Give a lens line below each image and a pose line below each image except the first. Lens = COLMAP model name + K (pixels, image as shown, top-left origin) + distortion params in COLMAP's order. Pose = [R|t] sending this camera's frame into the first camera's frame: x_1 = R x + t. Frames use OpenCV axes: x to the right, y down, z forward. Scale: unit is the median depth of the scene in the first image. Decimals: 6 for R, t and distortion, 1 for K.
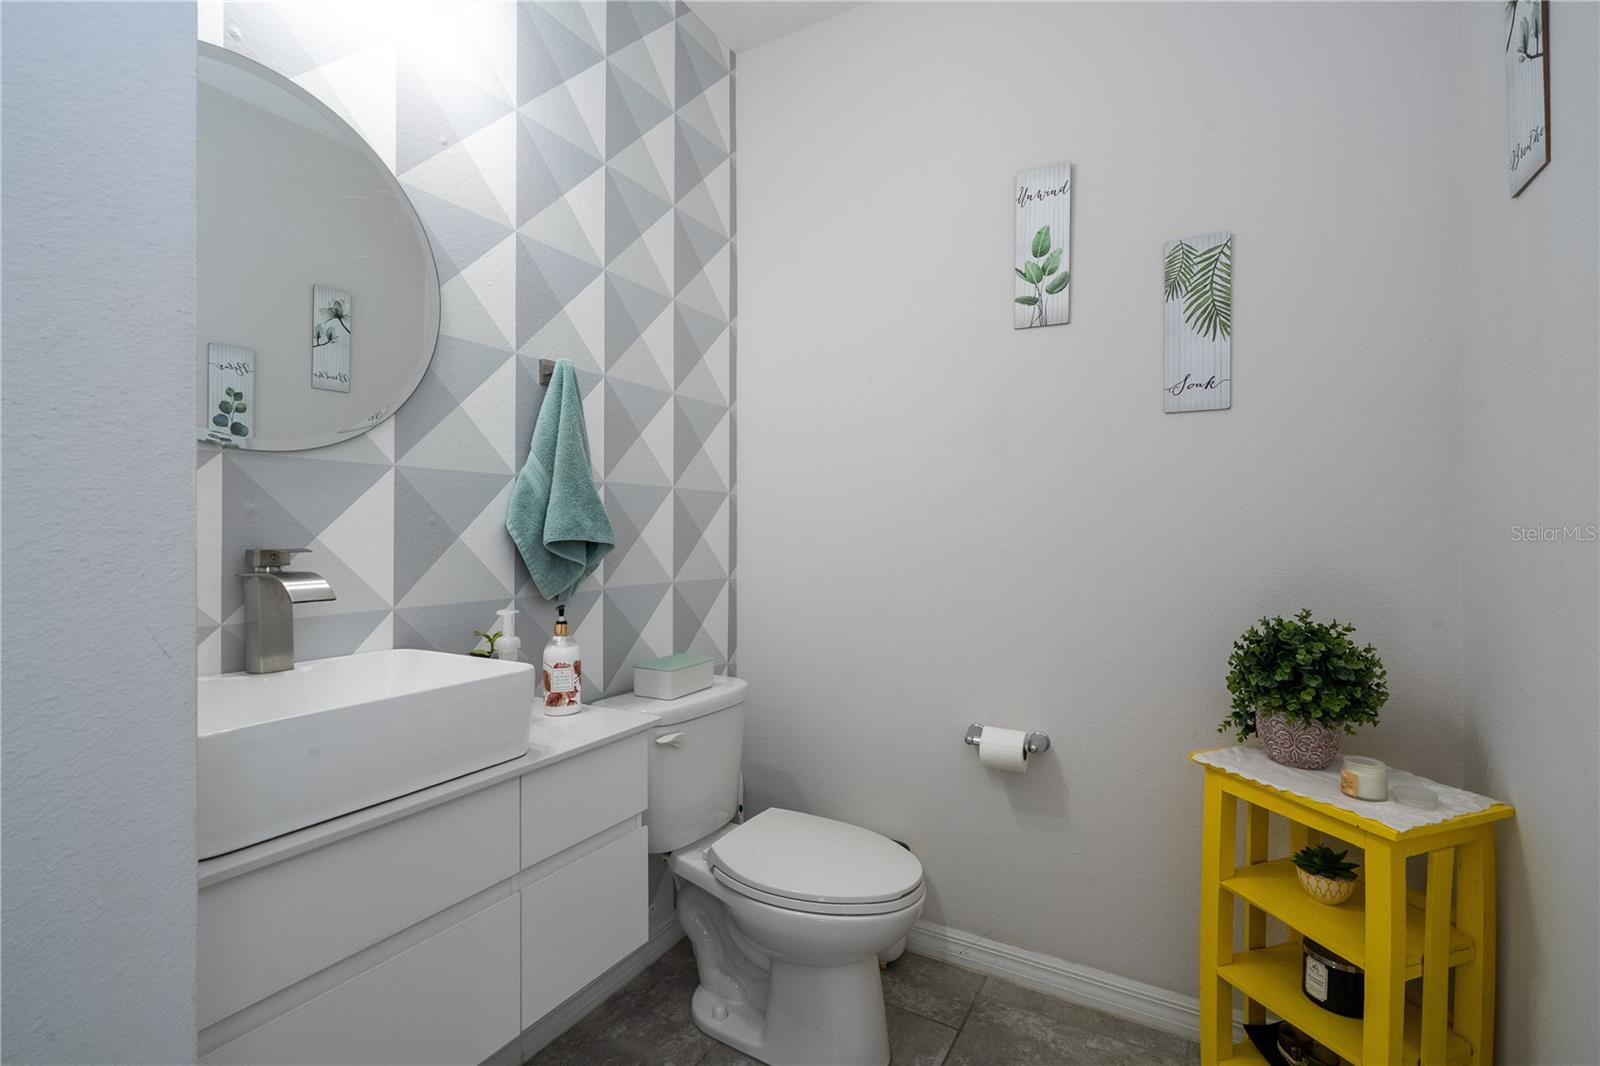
lens RADIAL K [[722.0, 0, 803.0], [0, 722.0, 539.8], [0, 0, 1]] dist [-0.000947, 0.002227]
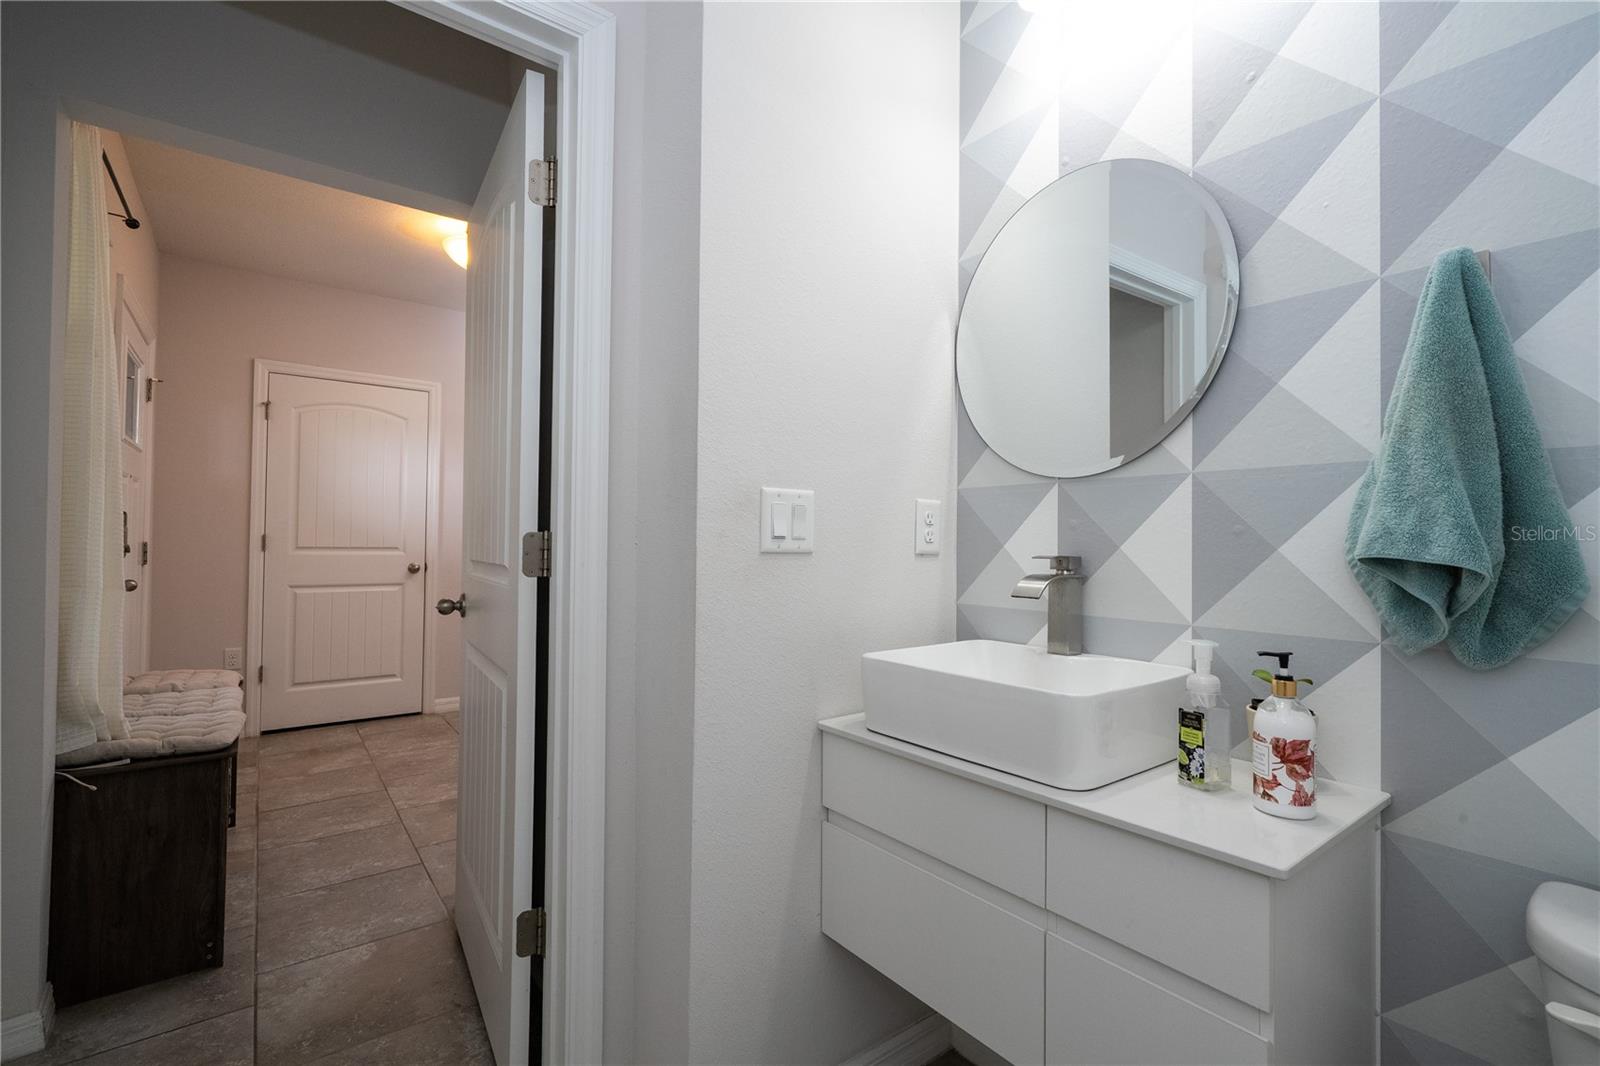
lens RADIAL K [[722.0, 0, 804.9], [0, 722.0, 530.5], [0, 0, 1]] dist [-0.000947, 0.002227]
pose [[-0.402102, -0.018789, -0.915402, 0.468265], [-0.016507, 0.999776, -0.013270, -0.006545], [0.915446, 0.009775, -0.402322, 0.864979]]
